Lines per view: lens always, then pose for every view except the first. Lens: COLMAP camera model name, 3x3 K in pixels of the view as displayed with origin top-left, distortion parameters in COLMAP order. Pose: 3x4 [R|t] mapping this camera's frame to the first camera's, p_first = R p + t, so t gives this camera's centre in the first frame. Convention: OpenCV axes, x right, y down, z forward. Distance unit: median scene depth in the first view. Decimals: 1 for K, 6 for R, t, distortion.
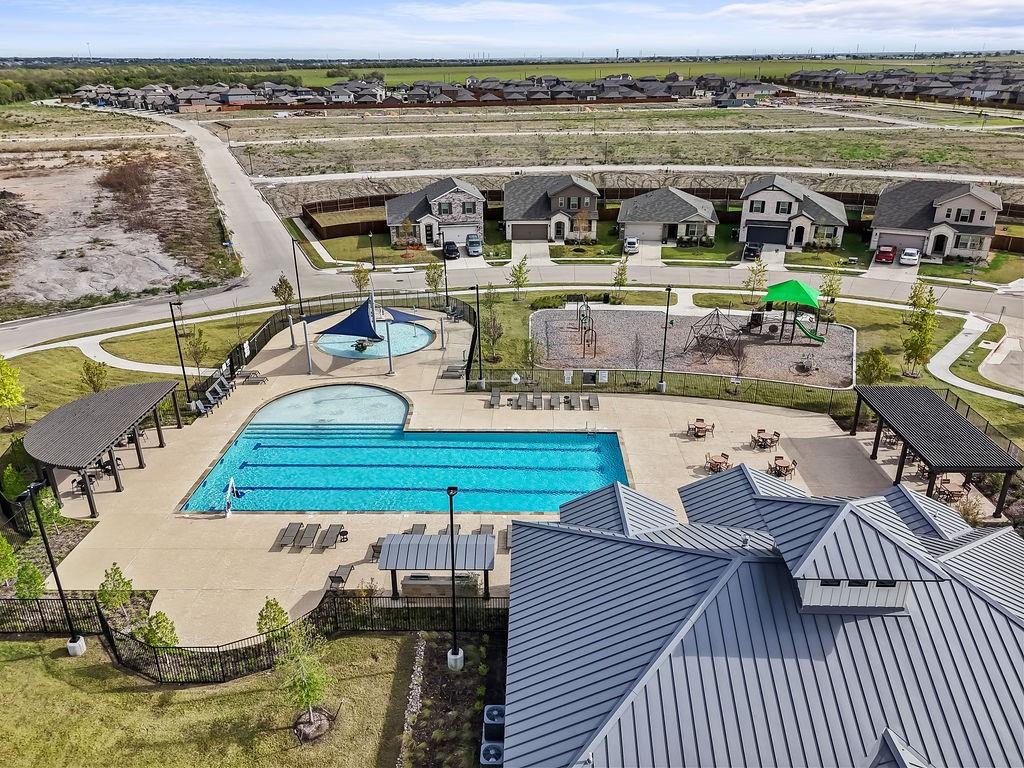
lens RADIAL K [[776.0, 0, 512.0], [0, 776.0, 384.0], [0, 0, 1]] dist [0.085325, -0.070161]
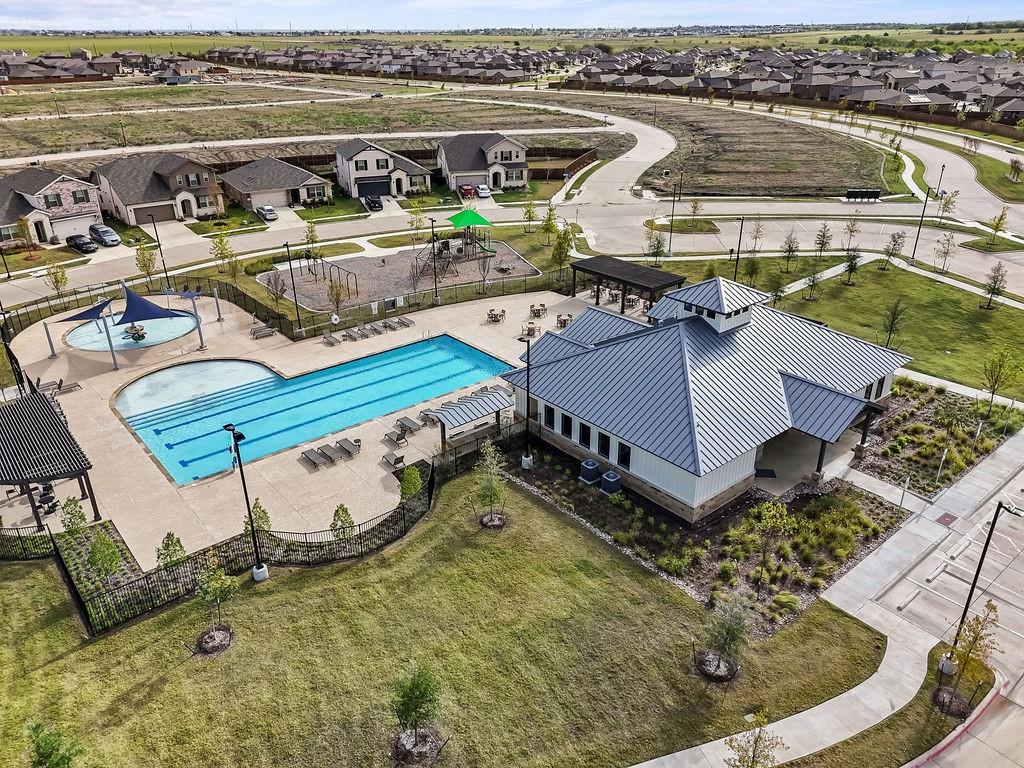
lens RADIAL K [[734.1, 0, 514.2], [0, 734.1, 423.5], [0, 0, 1]] dist [0.092928, -0.074175]
pose [[0.751083, -0.309634, 0.583096, -0.296797], [0.258458, 0.950610, 0.171873, 0.012486], [-0.607514, 0.021615, 0.794015, -0.030060]]
